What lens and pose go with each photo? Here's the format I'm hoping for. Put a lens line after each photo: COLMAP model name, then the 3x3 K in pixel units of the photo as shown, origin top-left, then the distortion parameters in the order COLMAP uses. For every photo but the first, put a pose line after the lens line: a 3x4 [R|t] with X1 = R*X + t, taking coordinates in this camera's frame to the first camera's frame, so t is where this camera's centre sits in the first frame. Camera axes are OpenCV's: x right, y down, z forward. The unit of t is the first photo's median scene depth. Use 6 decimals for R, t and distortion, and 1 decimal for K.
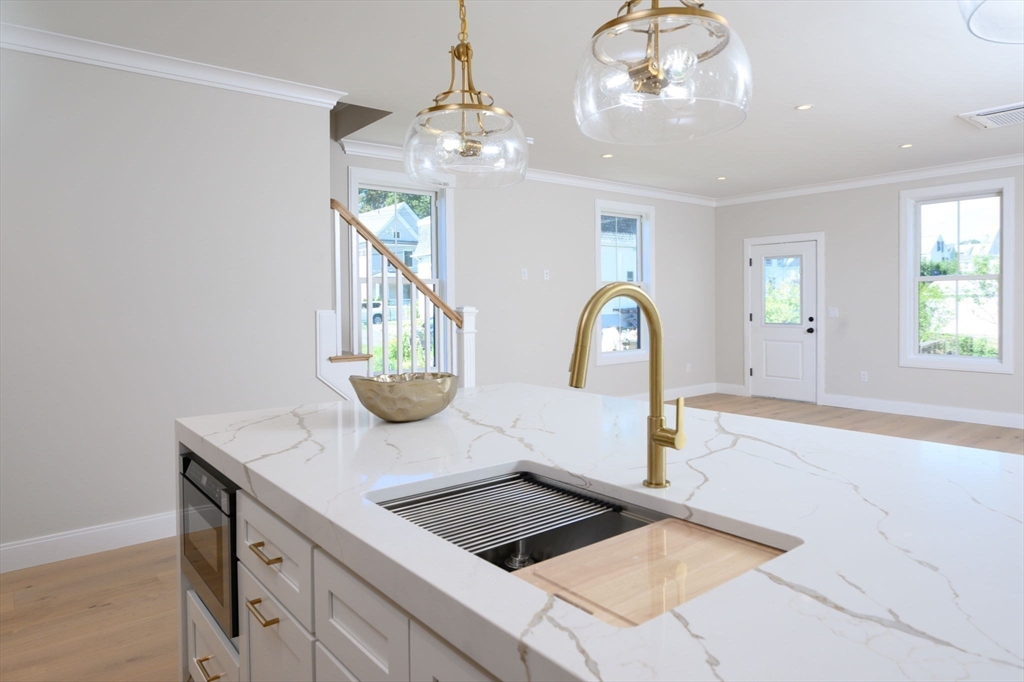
lens RADIAL K [[647.5, 0, 540.5], [0, 647.5, 305.0], [0, 0, 1]] dist [0.011294, 0.005016]
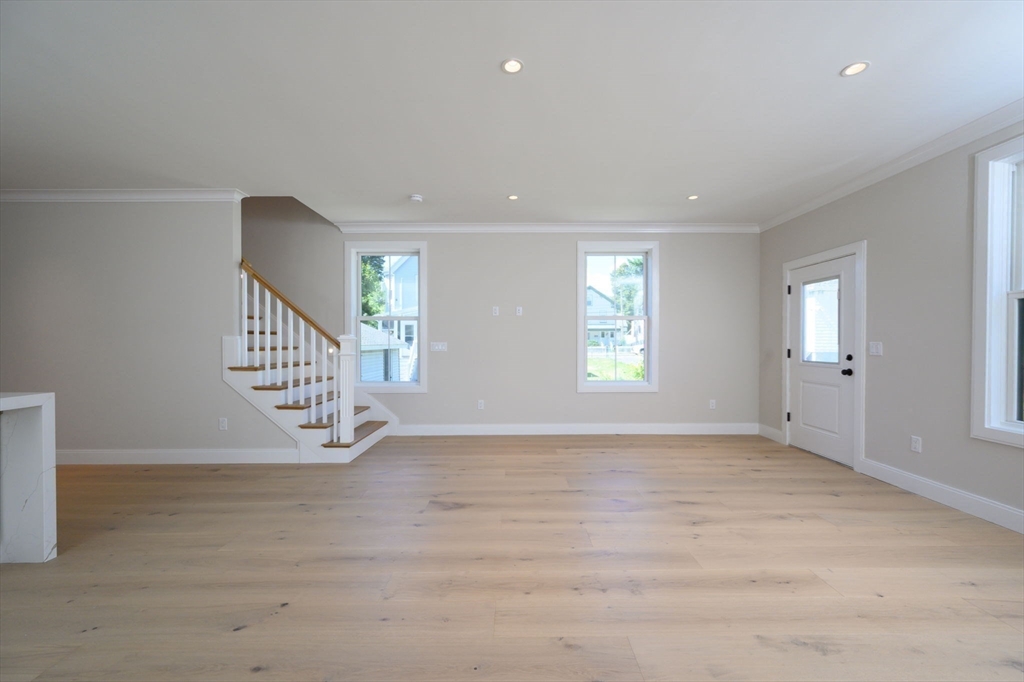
lens RADIAL K [[404.7, 0, 518.9], [0, 404.7, 342.5], [0, 0, 1]] dist [0.010041, 0.000765]
pose [[0.768253, 0.012588, -0.640023, 1.605176], [-0.010953, 0.999919, 0.006518, 0.019609], [0.640053, 0.002003, 0.768329, 1.435049]]
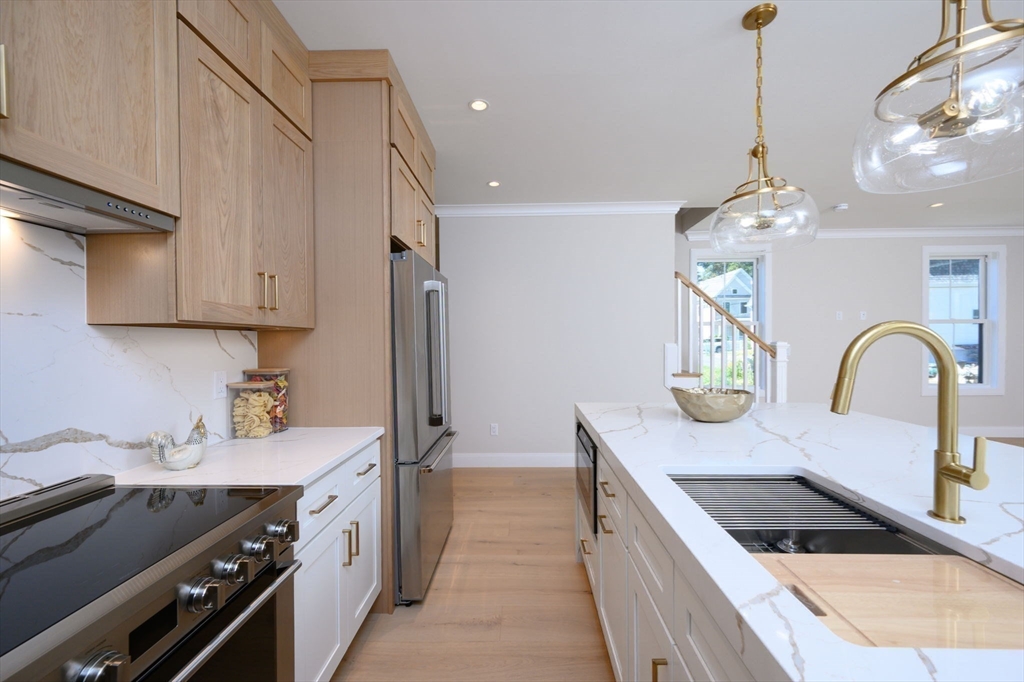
lens RADIAL K [[404.7, 0, 520.2], [0, 404.7, 341.3], [0, 0, 1]] dist [0.010041, 0.000765]
pose [[0.760241, 0.006998, -0.649603, 0.055984], [-0.004718, 0.999975, 0.005252, -0.001109], [0.649624, -0.000928, 0.760255, 0.047565]]
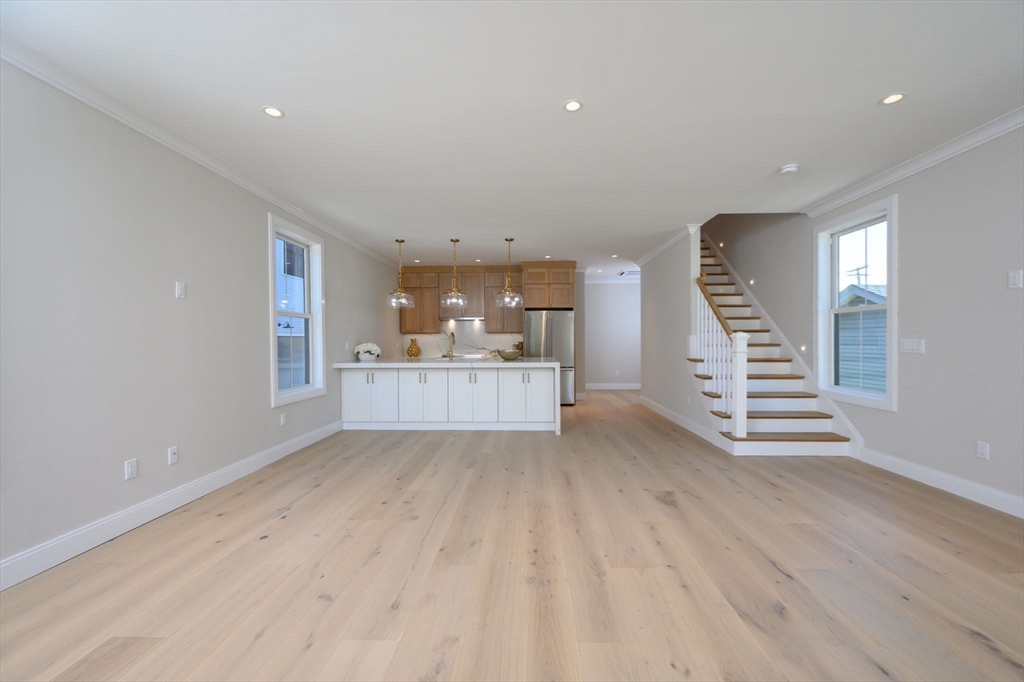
lens RADIAL K [[404.7, 0, 517.1], [0, 404.7, 342.9], [0, 0, 1]] dist [0.010041, 0.000765]
pose [[-0.672160, 0.017229, -0.740205, 1.949375], [0.008540, 0.999843, 0.015517, 0.015425], [0.740357, 0.004109, -0.672202, 2.951651]]
